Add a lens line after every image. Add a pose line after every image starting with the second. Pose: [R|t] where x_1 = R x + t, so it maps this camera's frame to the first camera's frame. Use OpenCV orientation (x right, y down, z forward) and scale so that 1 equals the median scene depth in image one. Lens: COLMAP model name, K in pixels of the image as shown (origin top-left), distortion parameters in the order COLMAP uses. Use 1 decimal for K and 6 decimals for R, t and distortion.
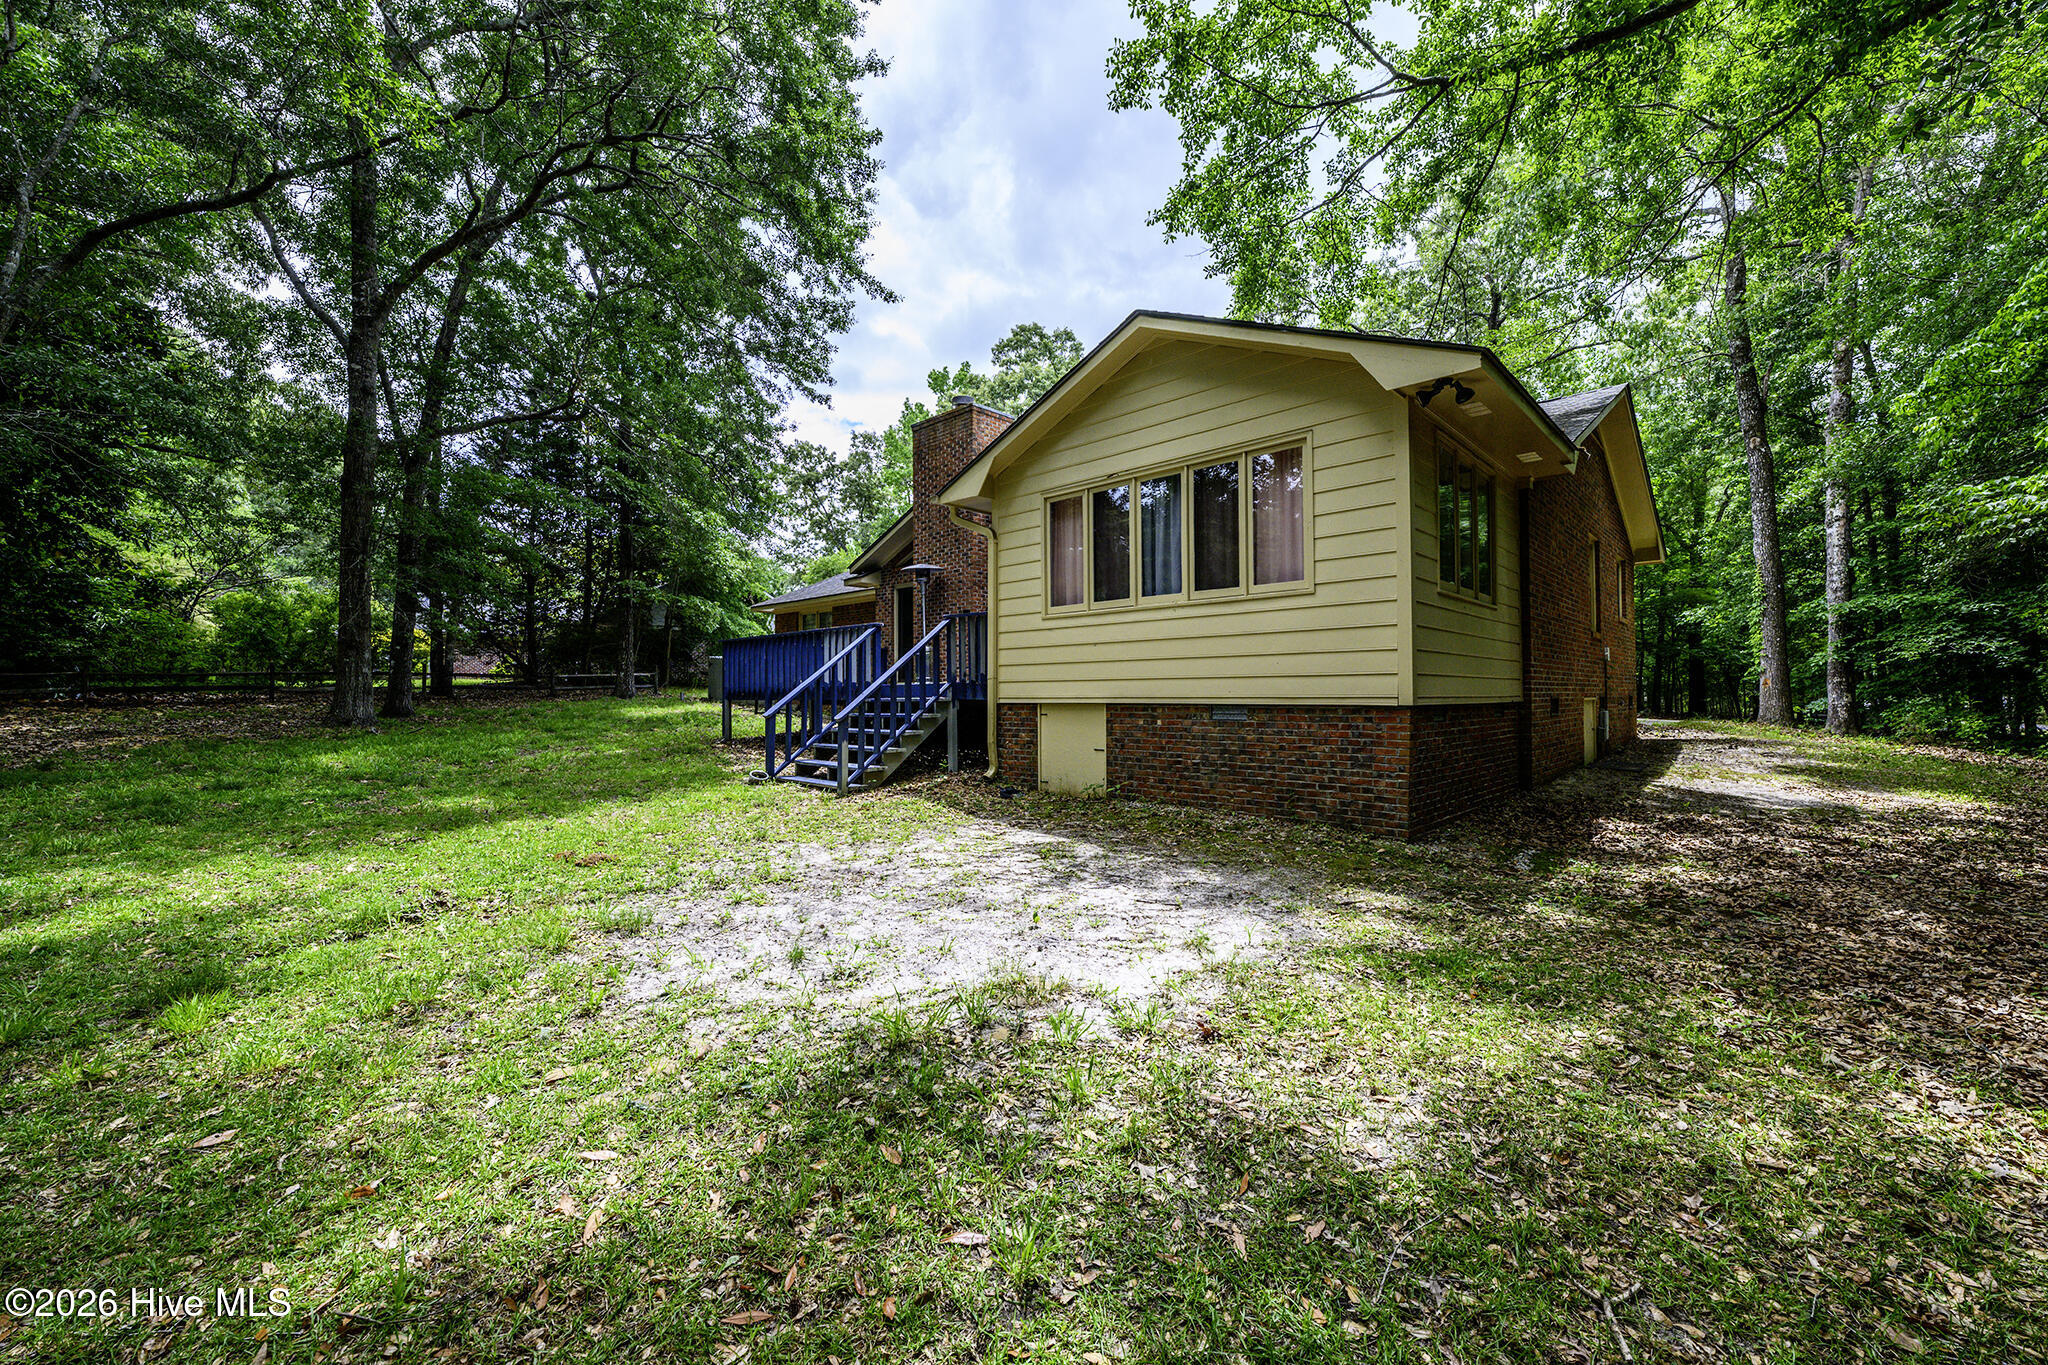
lens RADIAL K [[834.3, 0, 1017.8], [0, 834.3, 665.4], [0, 0, 1]] dist [-0.000050, -0.000797]
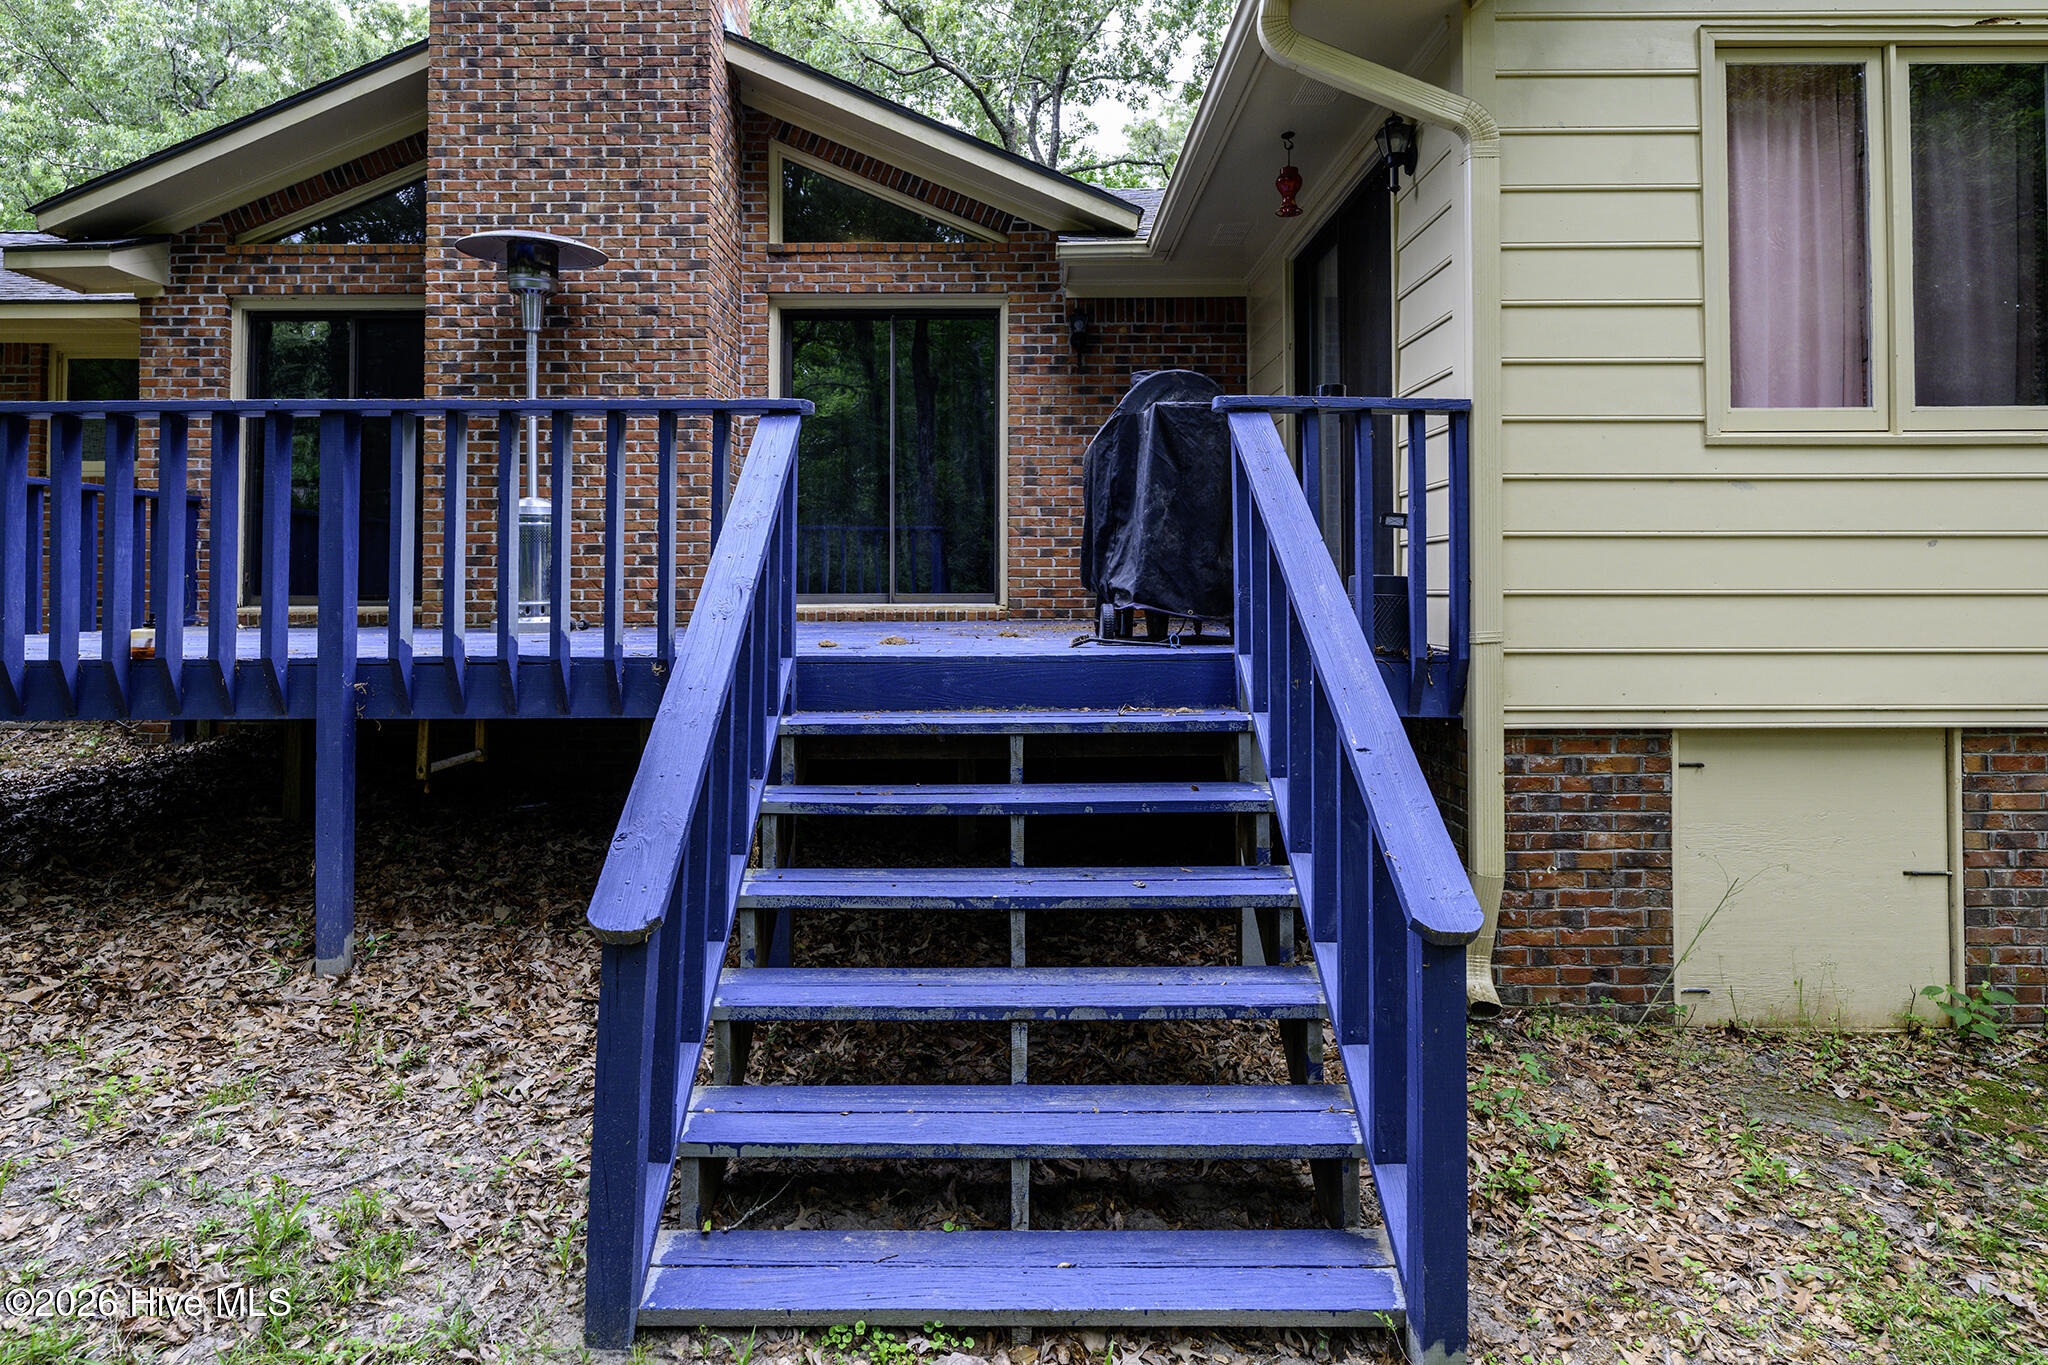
lens RADIAL K [[1132.3, 0, 1005.0], [0, 1132.3, 531.8], [0, 0, 1]] dist [0.000285, 0.001689]
pose [[0.711046, 0.039250, 0.702049, -0.488262], [-0.027076, 0.999229, -0.028441, -0.006495], [-0.702624, 0.001215, 0.711560, 1.009983]]
